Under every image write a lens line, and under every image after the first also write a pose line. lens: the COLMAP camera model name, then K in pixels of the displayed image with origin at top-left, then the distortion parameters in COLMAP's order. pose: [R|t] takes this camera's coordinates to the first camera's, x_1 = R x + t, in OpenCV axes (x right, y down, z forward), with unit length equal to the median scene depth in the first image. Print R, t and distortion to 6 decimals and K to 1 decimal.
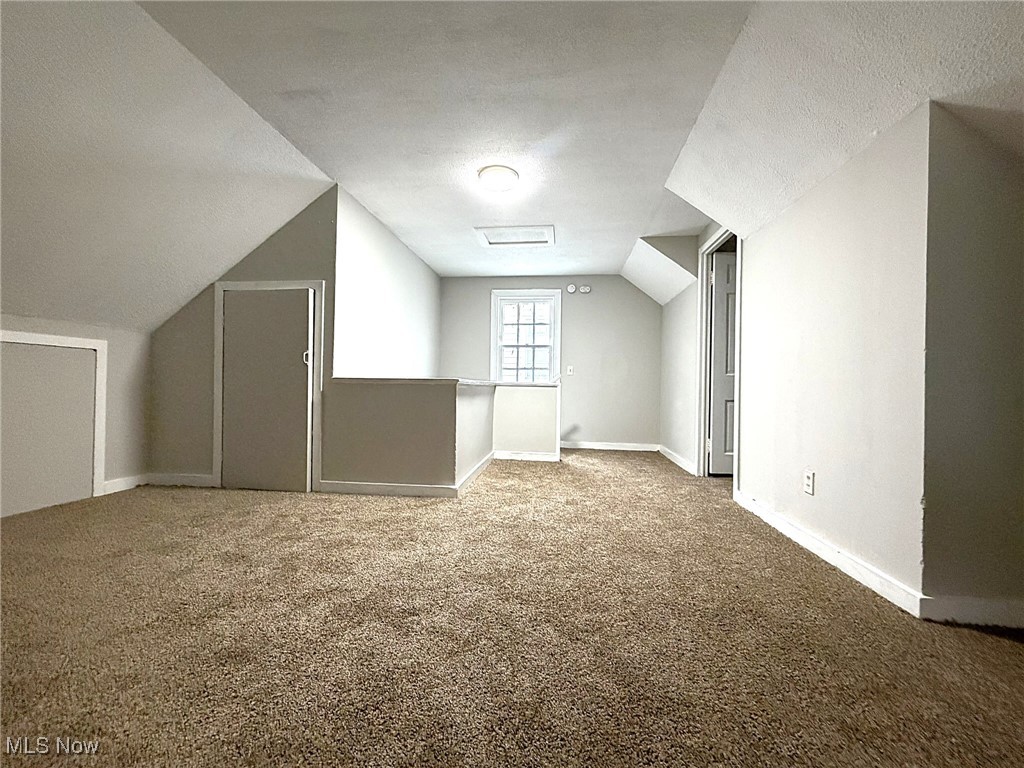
lens RADIAL K [[413.5, 0, 507.2], [0, 413.5, 386.2], [0, 0, 1]] dist [-0.001754, 0.000456]
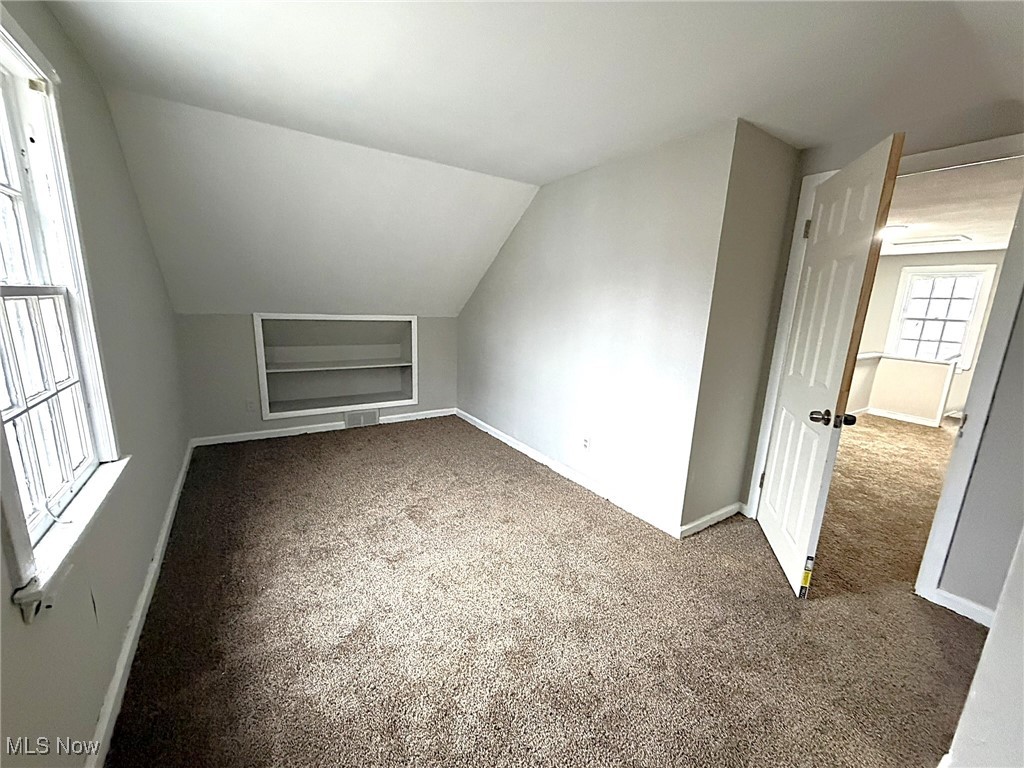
lens RADIAL K [[413.5, 0, 507.2], [0, 413.5, 386.2], [0, 0, 1]] dist [-0.001754, 0.000456]
pose [[0.652571, 0.163194, -0.739945, 0.142455], [-0.028224, 0.981089, 0.191487, -0.101772], [0.757201, -0.104074, 0.644837, -0.556604]]
